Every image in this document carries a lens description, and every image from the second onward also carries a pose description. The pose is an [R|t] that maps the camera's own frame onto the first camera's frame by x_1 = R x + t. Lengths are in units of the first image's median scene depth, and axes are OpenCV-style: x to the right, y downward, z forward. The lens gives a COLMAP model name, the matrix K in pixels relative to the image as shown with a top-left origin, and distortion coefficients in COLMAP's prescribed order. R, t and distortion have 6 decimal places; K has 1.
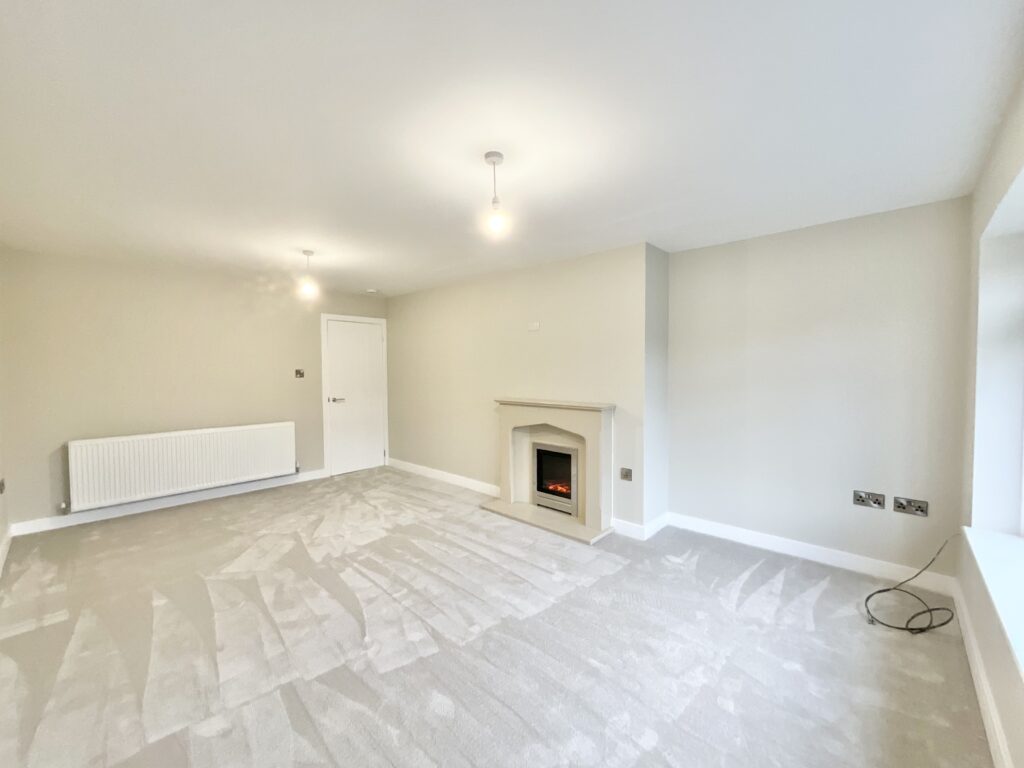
lens RADIAL K [[416.0, 0, 502.7], [0, 416.0, 380.3], [0, 0, 1]] dist [0.001901, 0.000714]
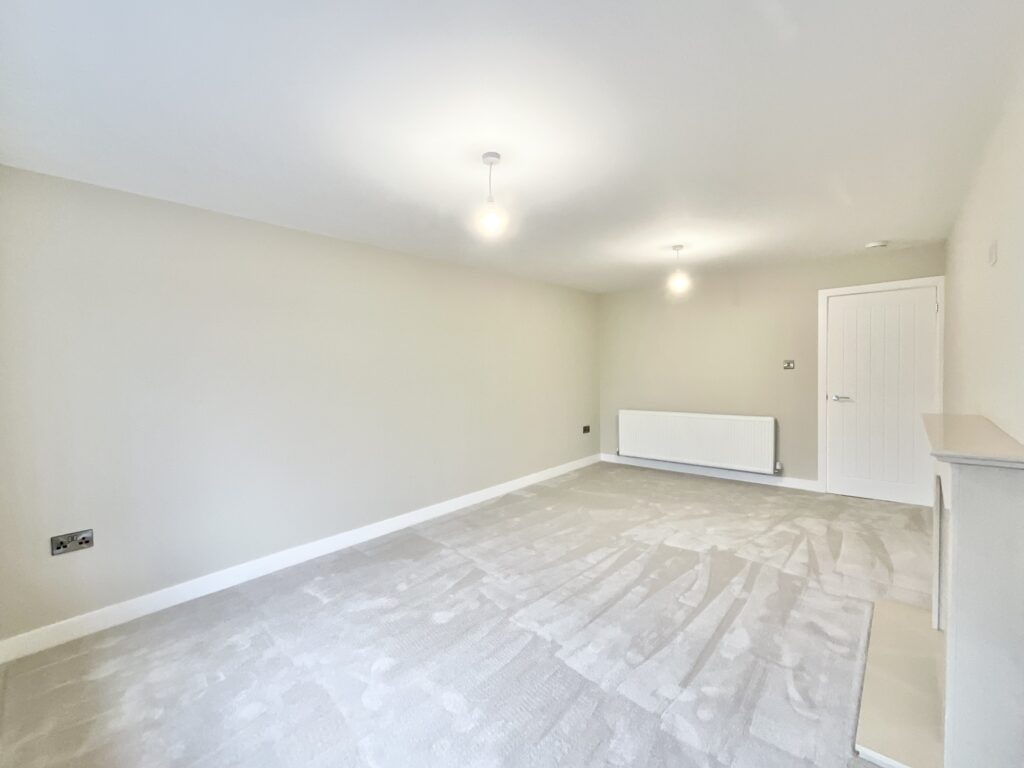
lens RADIAL K [[416.0, 0, 502.1], [0, 416.0, 385.9], [0, 0, 1]] dist [0.001901, 0.000714]
pose [[0.043268, 0.042578, -0.998156, 0.560941], [-0.003642, 0.999092, 0.042461, -0.010985], [0.999057, 0.001798, 0.043384, 0.545912]]
